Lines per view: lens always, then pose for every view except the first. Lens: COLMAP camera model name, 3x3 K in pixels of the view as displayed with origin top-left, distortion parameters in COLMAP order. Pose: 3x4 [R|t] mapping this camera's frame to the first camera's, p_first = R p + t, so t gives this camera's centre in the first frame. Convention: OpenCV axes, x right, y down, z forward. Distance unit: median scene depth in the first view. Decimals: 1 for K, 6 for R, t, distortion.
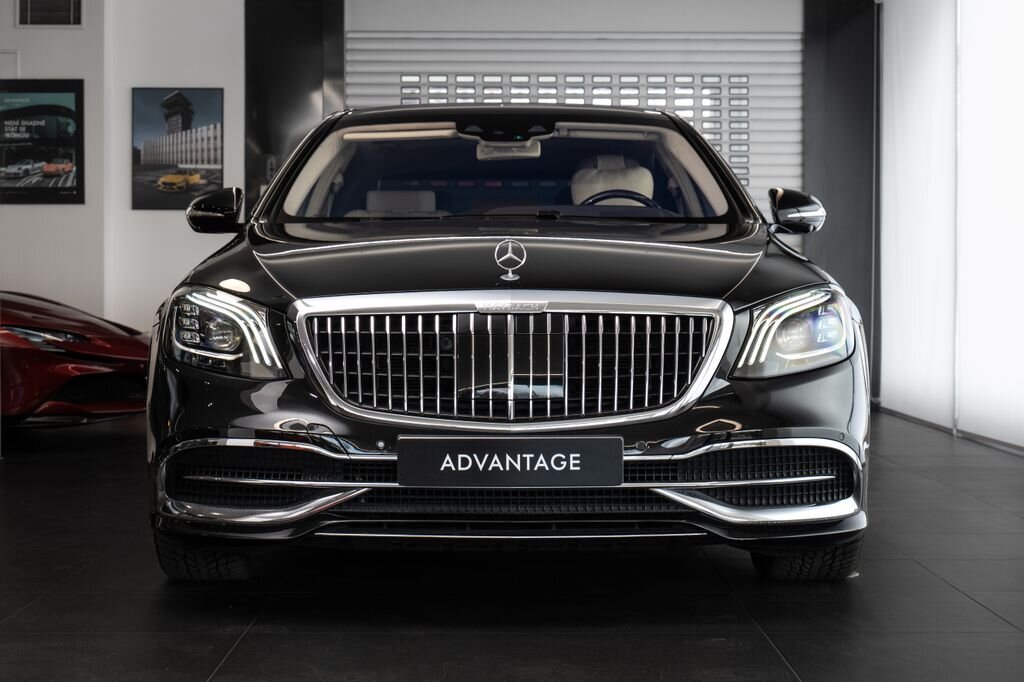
lens RADIAL K [[1859.0, 0, 509.2], [0, 1859.0, 340.3], [0, 0, 1]] dist [-0.032142, 0.000000]
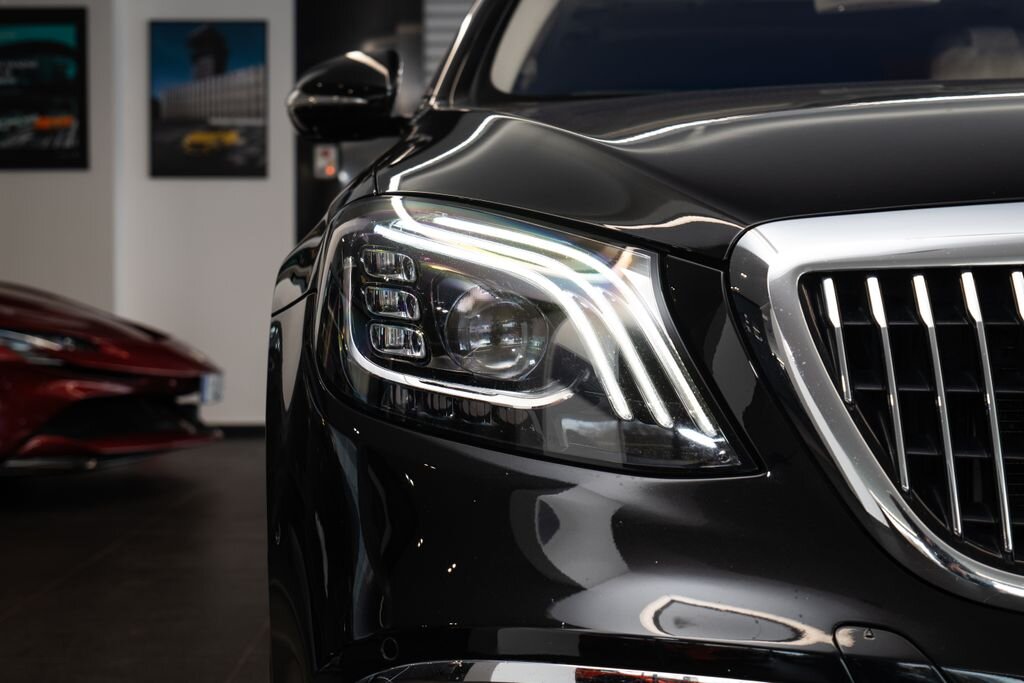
lens RADIAL K [[1859.0, 0, 513.5], [0, 1859.0, 346.9], [0, 0, 1]] dist [-0.032142, 0.000000]
pose [[0.999977, -0.006749, 0.000247, -0.158337], [0.006748, 0.999975, 0.002147, -0.001383], [-0.000261, -0.002145, 0.999998, 0.682743]]
